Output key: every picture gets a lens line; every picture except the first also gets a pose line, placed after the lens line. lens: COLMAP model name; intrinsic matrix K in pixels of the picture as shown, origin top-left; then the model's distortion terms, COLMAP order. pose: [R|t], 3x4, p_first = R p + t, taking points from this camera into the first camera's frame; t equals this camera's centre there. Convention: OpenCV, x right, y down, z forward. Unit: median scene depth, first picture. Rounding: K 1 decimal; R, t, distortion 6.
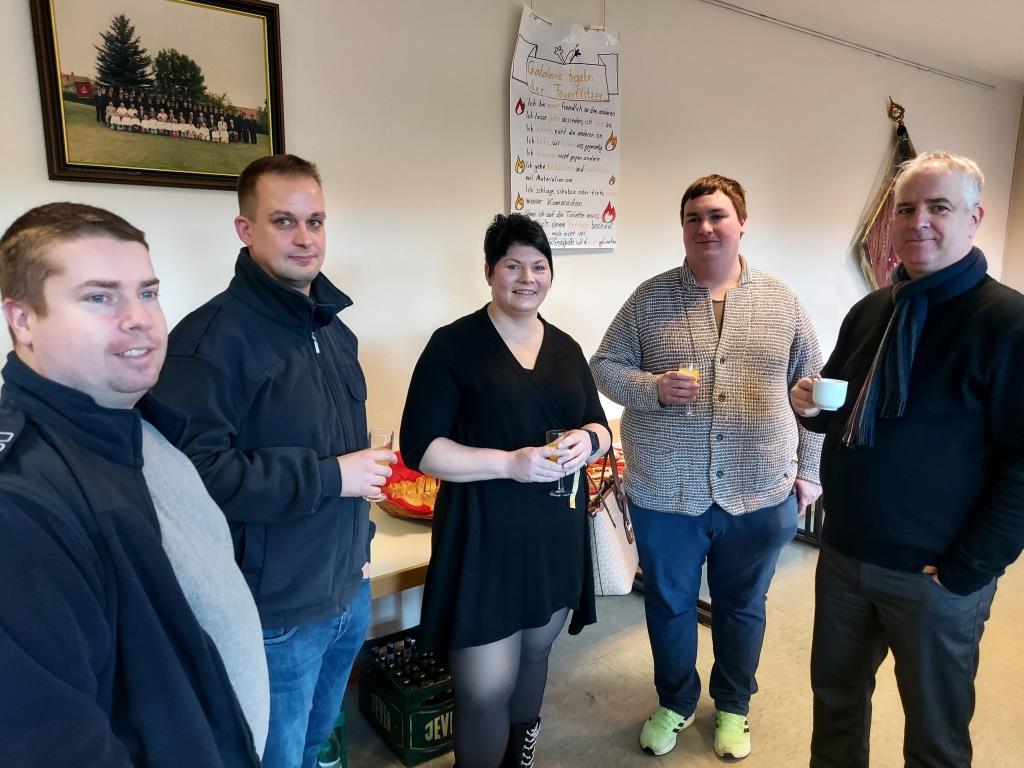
lens RADIAL K [[764.1, 0, 513.1], [0, 764.1, 386.5], [0, 0, 1]] dist [0.051661, -0.049405]
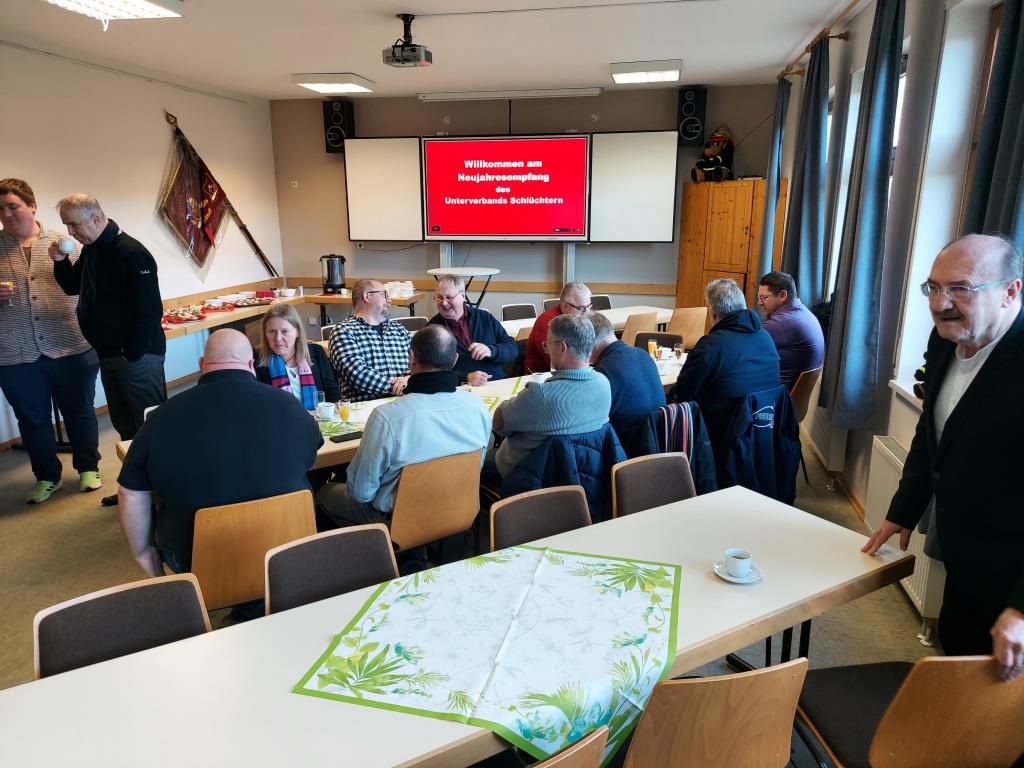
lens RADIAL K [[764.1, 0, 519.0], [0, 764.1, 385.8], [0, 0, 1]] dist [0.051661, -0.049405]
pose [[0.751869, -0.163314, 0.638766, -0.107472], [0.123422, 0.986573, 0.106963, 0.204483], [-0.647658, -0.001585, 0.761930, -1.498674]]
